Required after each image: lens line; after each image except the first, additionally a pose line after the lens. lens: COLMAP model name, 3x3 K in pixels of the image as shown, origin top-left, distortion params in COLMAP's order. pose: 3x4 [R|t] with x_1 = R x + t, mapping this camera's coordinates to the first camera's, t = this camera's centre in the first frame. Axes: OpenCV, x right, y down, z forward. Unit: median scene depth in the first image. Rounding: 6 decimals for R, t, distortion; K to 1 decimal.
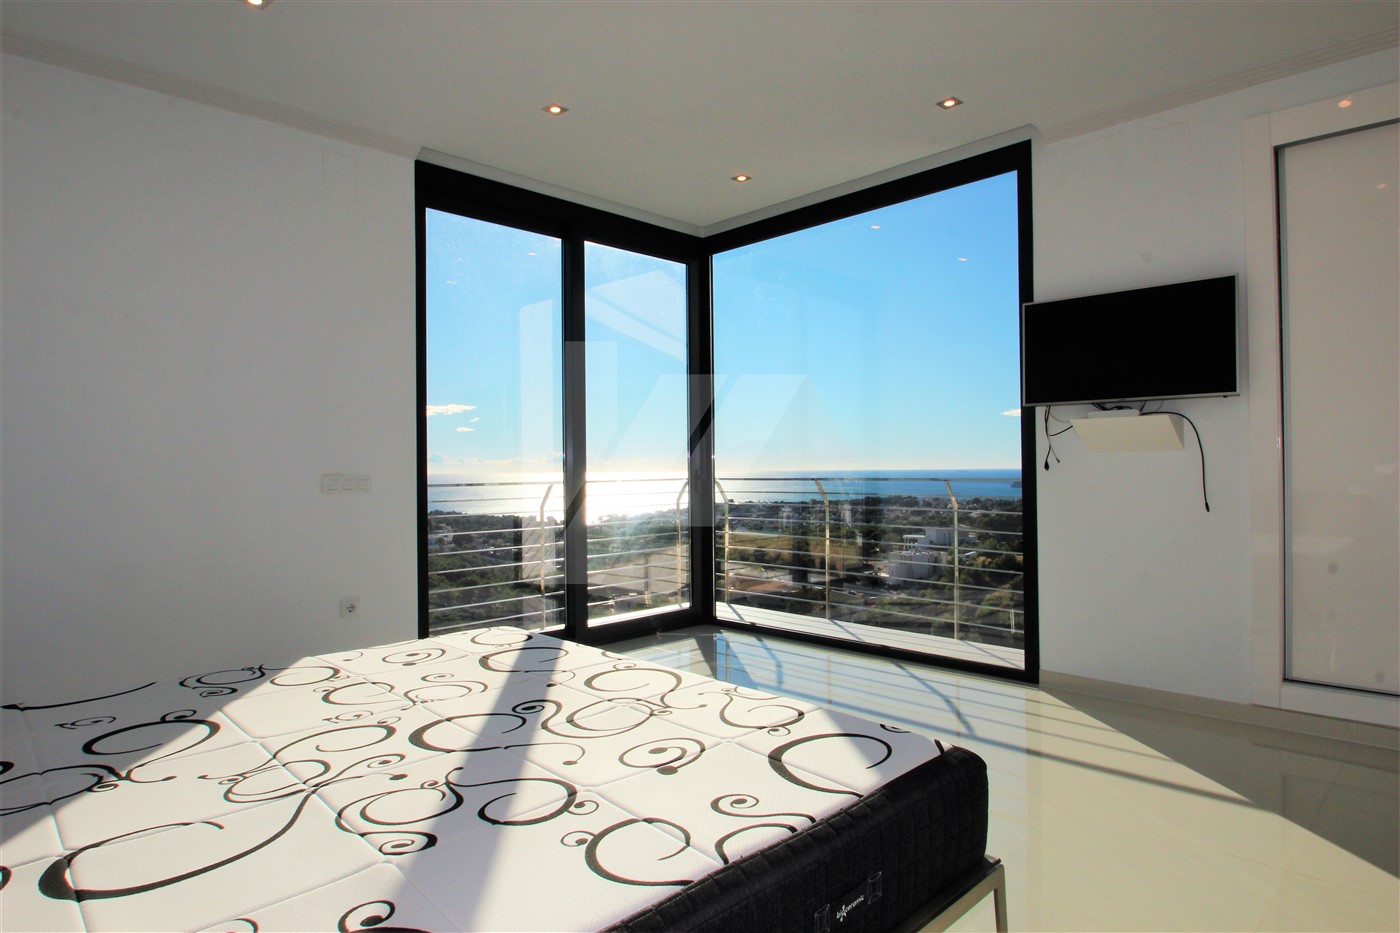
lens RADIAL K [[801.0, 0, 702.5], [0, 801.0, 472.6], [0, 0, 1]] dist [-0.015098, -0.005609]
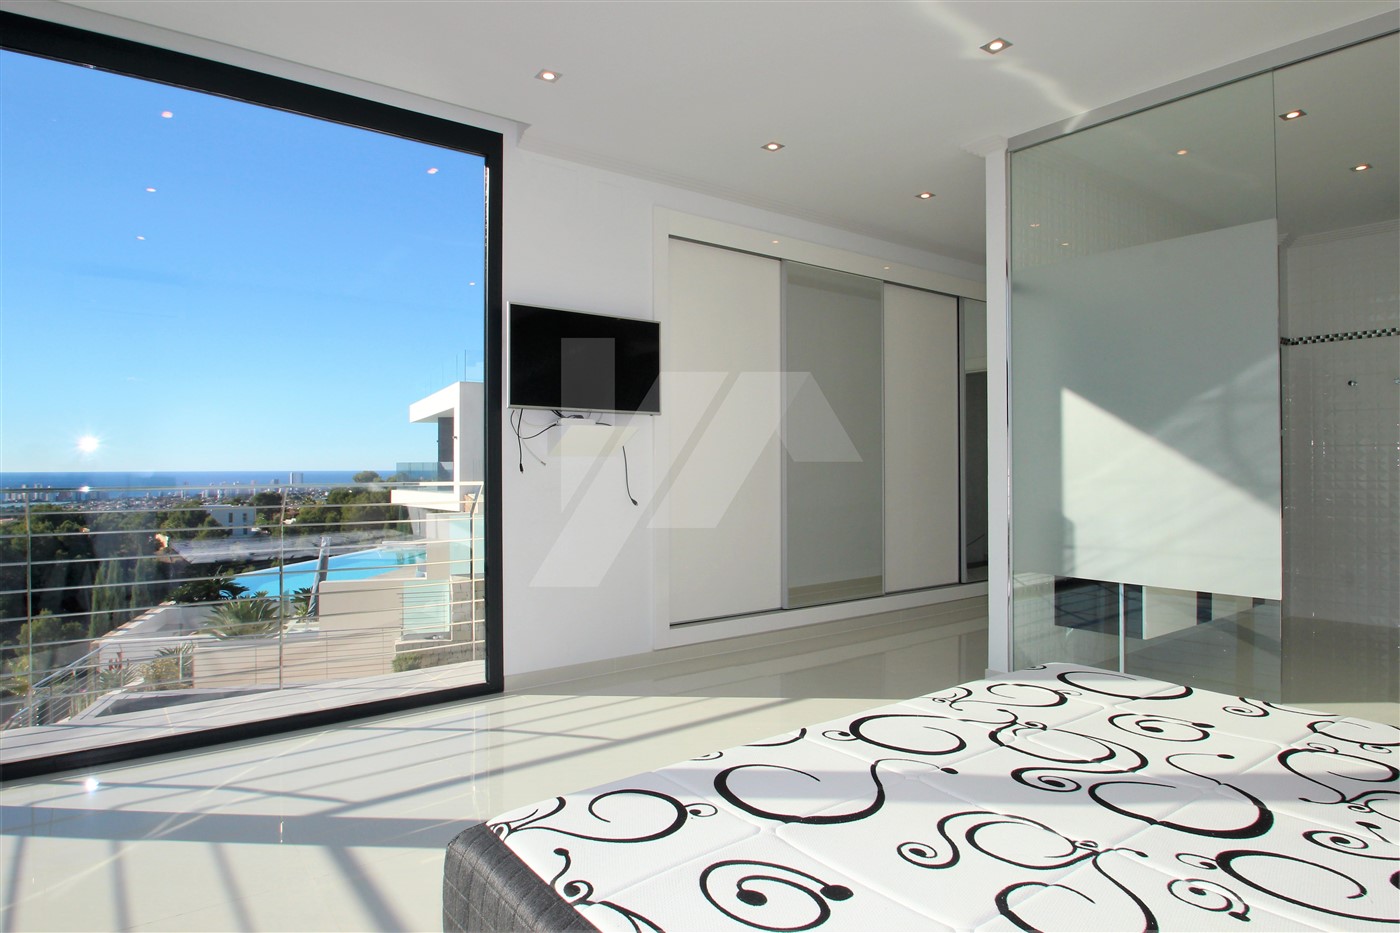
lens RADIAL K [[801.0, 0, 701.2], [0, 801.0, 457.6], [0, 0, 1]] dist [-0.015098, -0.005609]
pose [[0.117594, 0.021600, 0.992827, -0.630543], [0.001805, 0.999757, -0.021965, 0.002055], [-0.993060, 0.004375, 0.117527, 0.774936]]
